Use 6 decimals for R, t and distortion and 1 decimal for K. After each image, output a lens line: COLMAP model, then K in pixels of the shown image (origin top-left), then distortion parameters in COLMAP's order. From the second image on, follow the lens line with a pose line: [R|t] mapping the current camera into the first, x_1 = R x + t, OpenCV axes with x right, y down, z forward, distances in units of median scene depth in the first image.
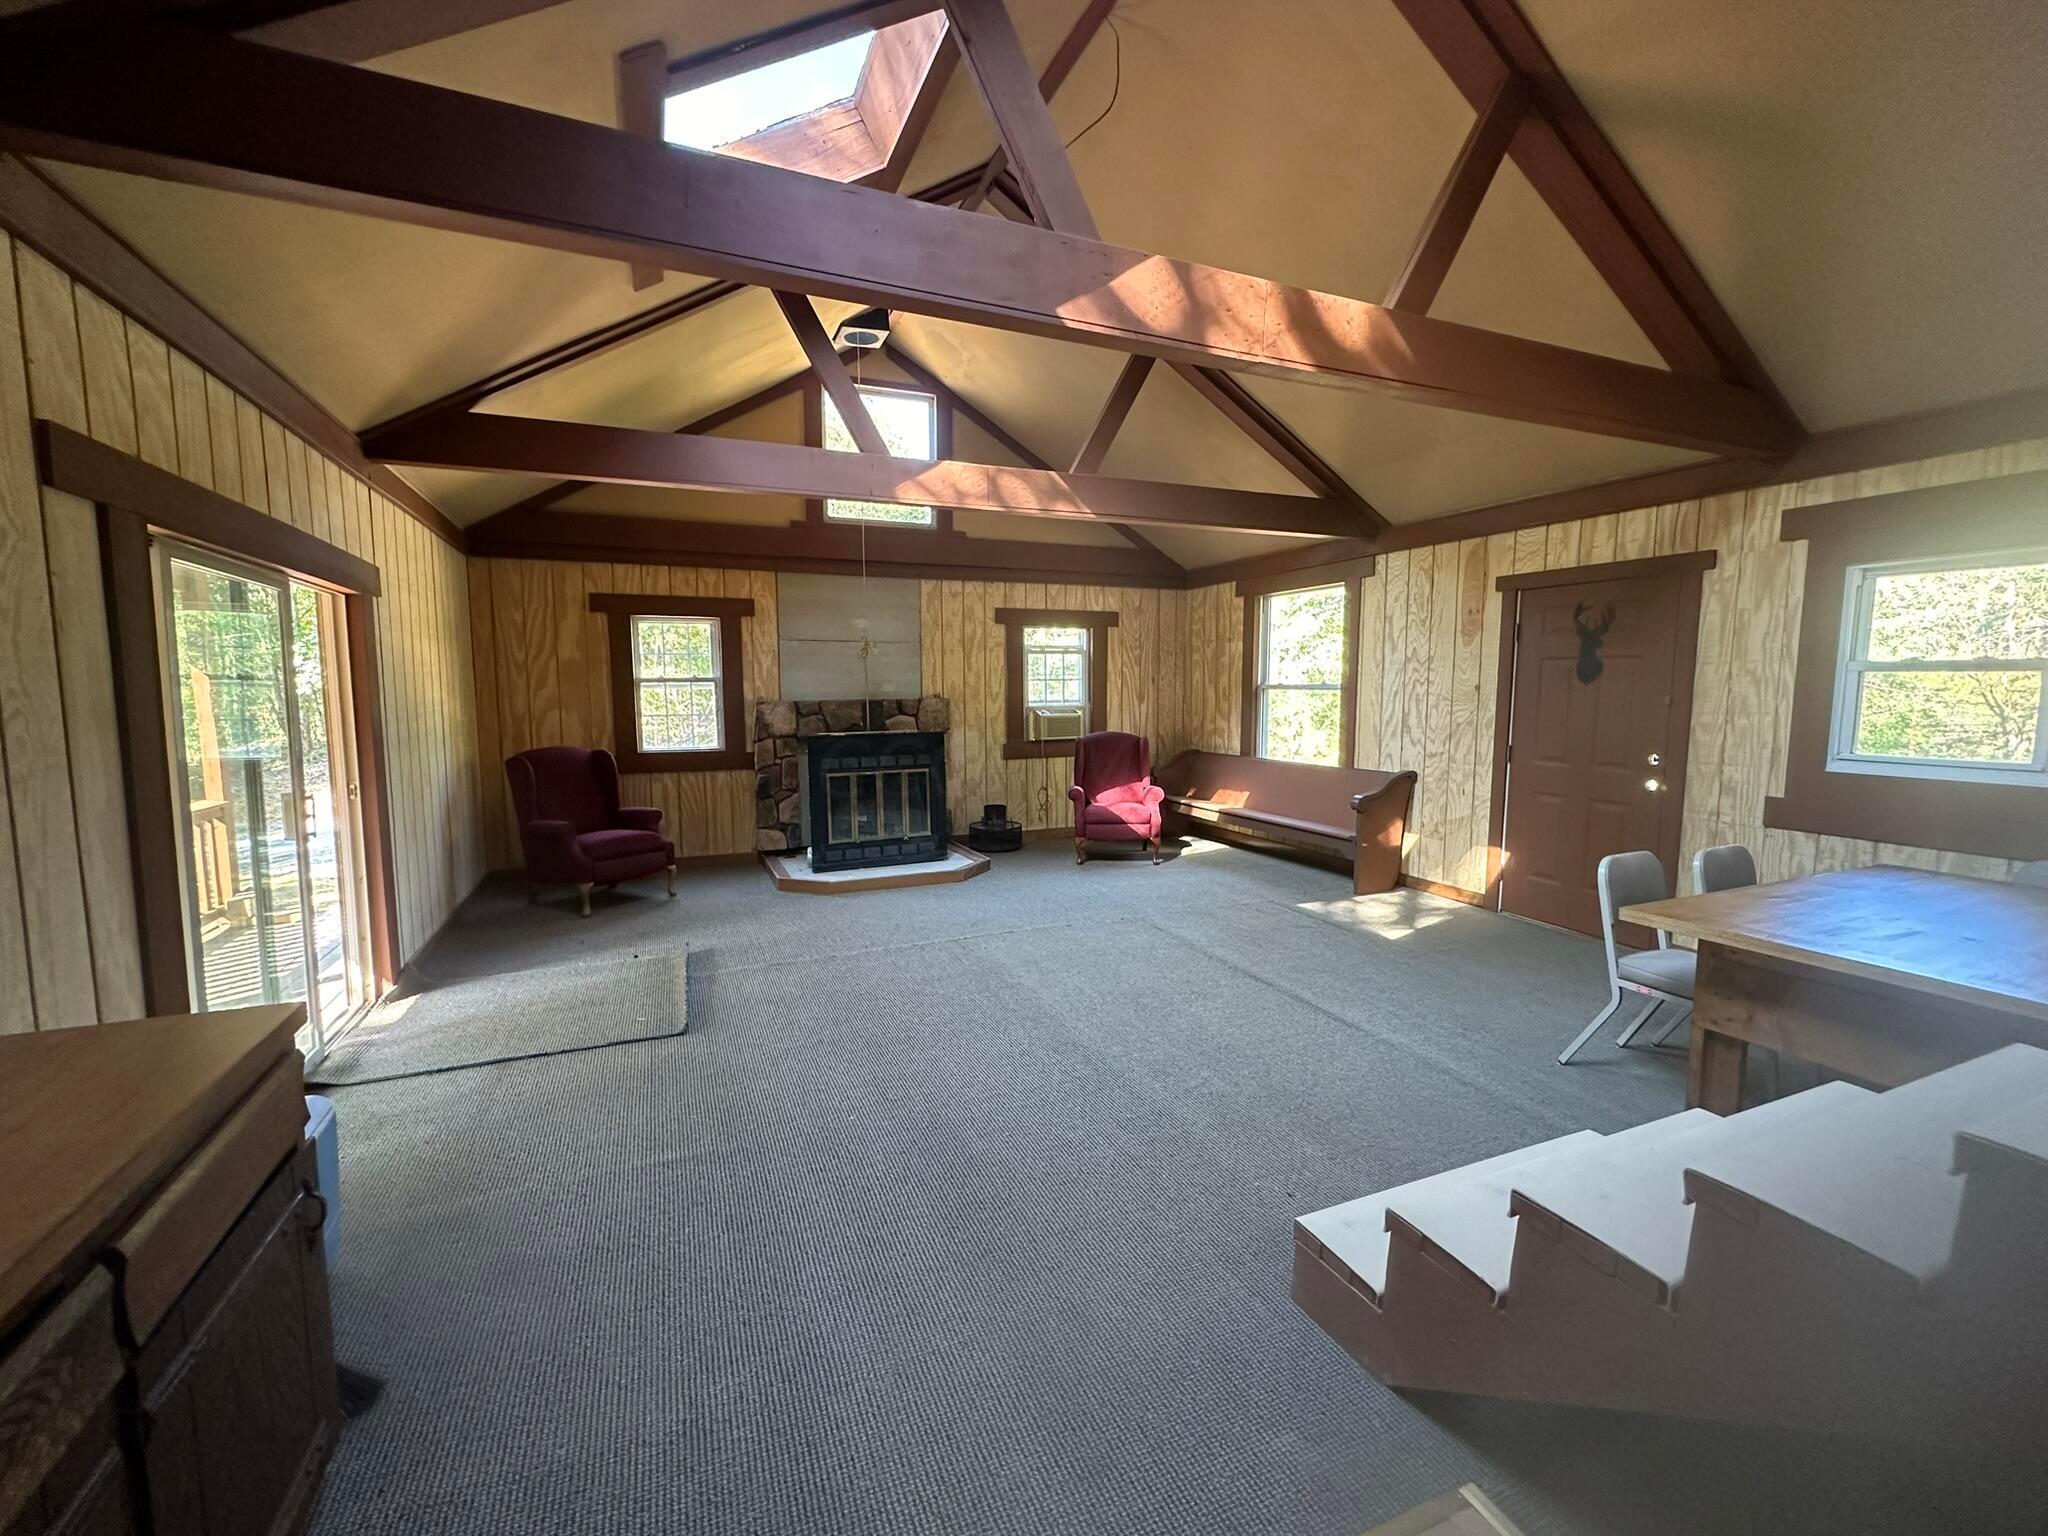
lens RADIAL K [[850.7, 0, 1024.0], [0, 850.7, 768.0], [0, 0, 1]] dist [-0.002387, 0.000261]
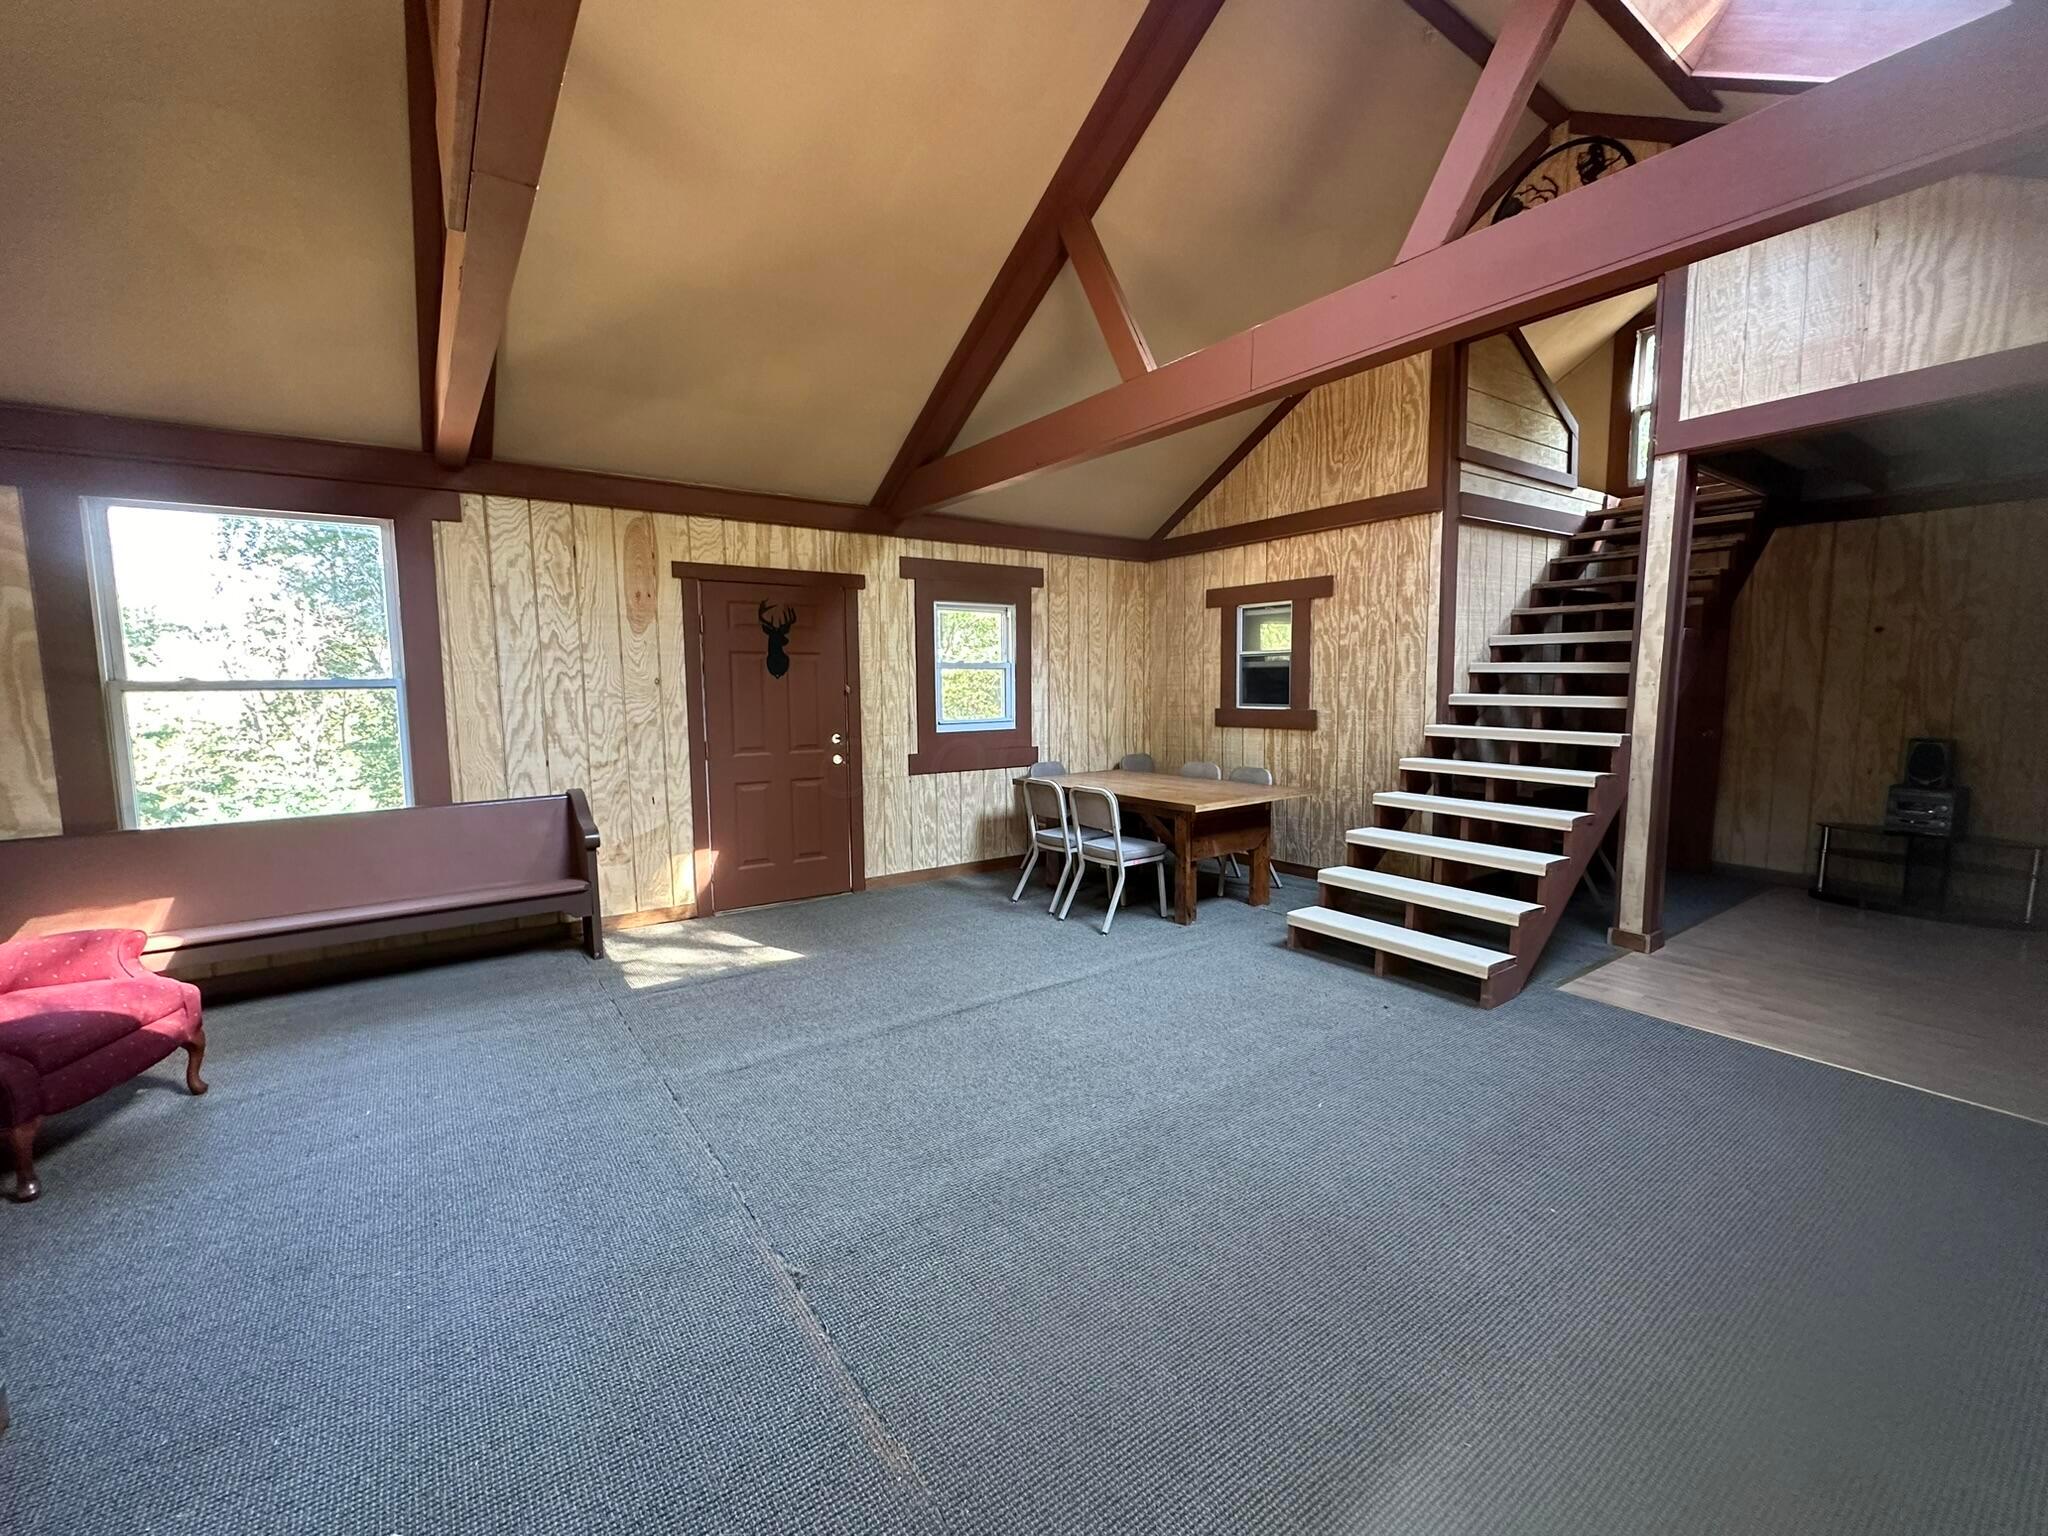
lens RADIAL K [[850.7, 0, 1024.0], [0, 850.7, 768.0], [0, 0, 1]] dist [-0.002387, 0.000261]
pose [[-0.211452, -0.100232, 0.972235, -0.481641], [0.103749, 0.986806, 0.124299, -0.086140], [-0.971866, 0.127152, -0.198263, 0.918819]]
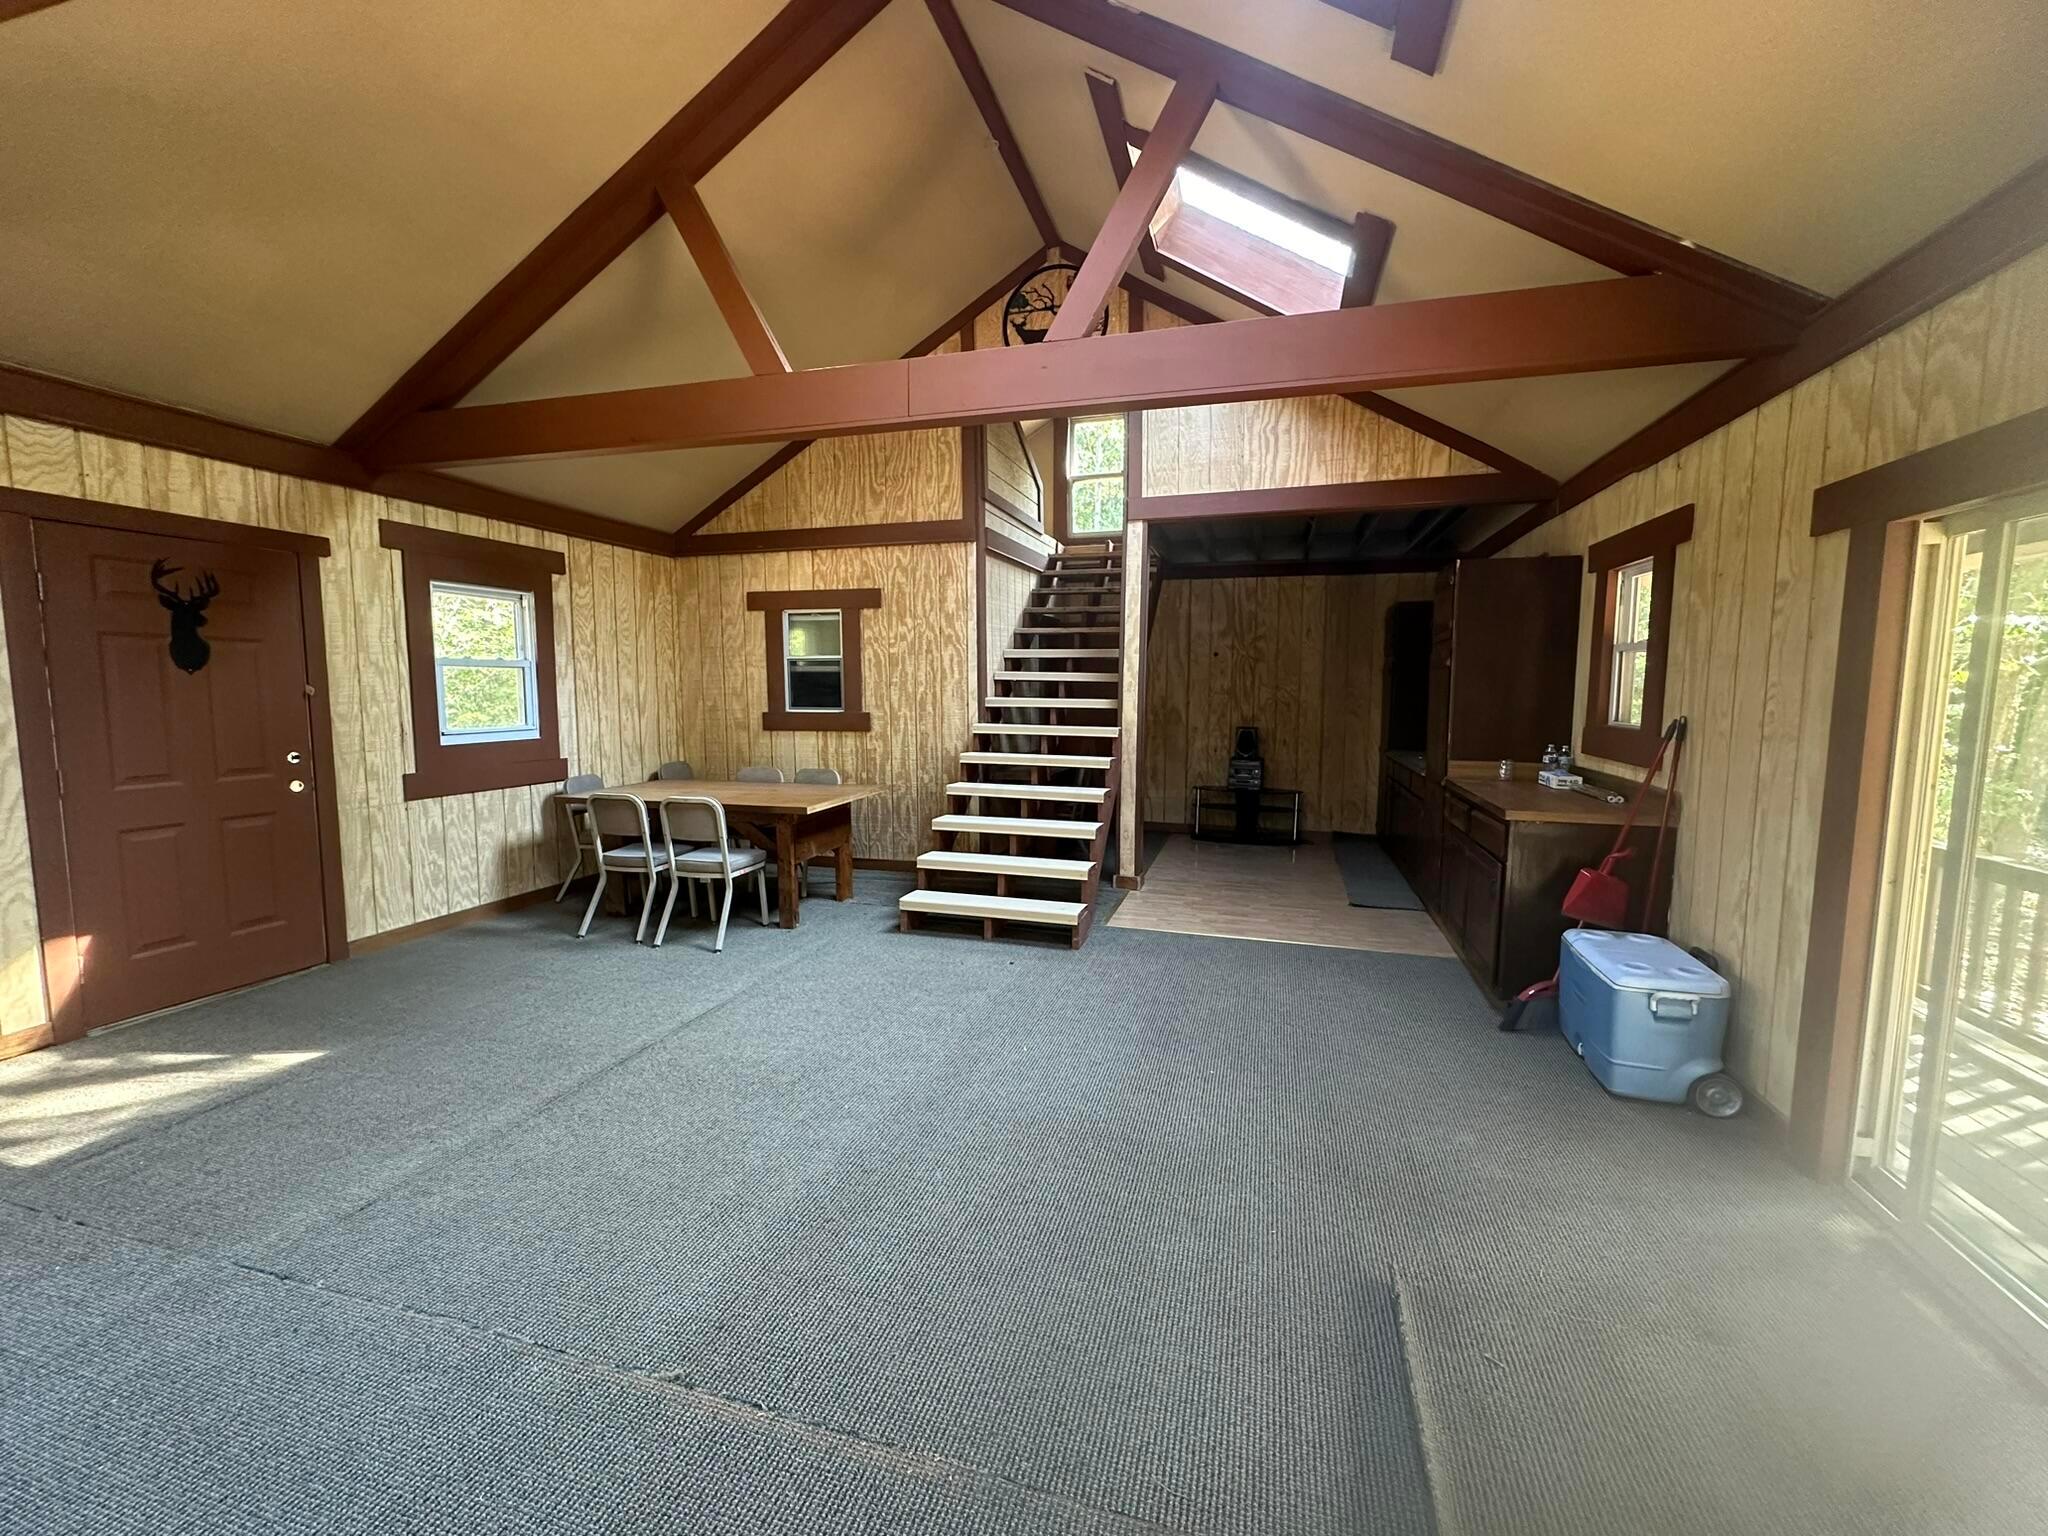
lens RADIAL K [[850.7, 0, 1024.0], [0, 850.7, 768.0], [0, 0, 1]] dist [-0.002387, 0.000261]
pose [[-0.771063, -0.066031, 0.633326, -0.395589], [0.058409, 0.983081, 0.173609, -0.102452], [-0.634074, 0.170855, -0.754161, 1.108747]]
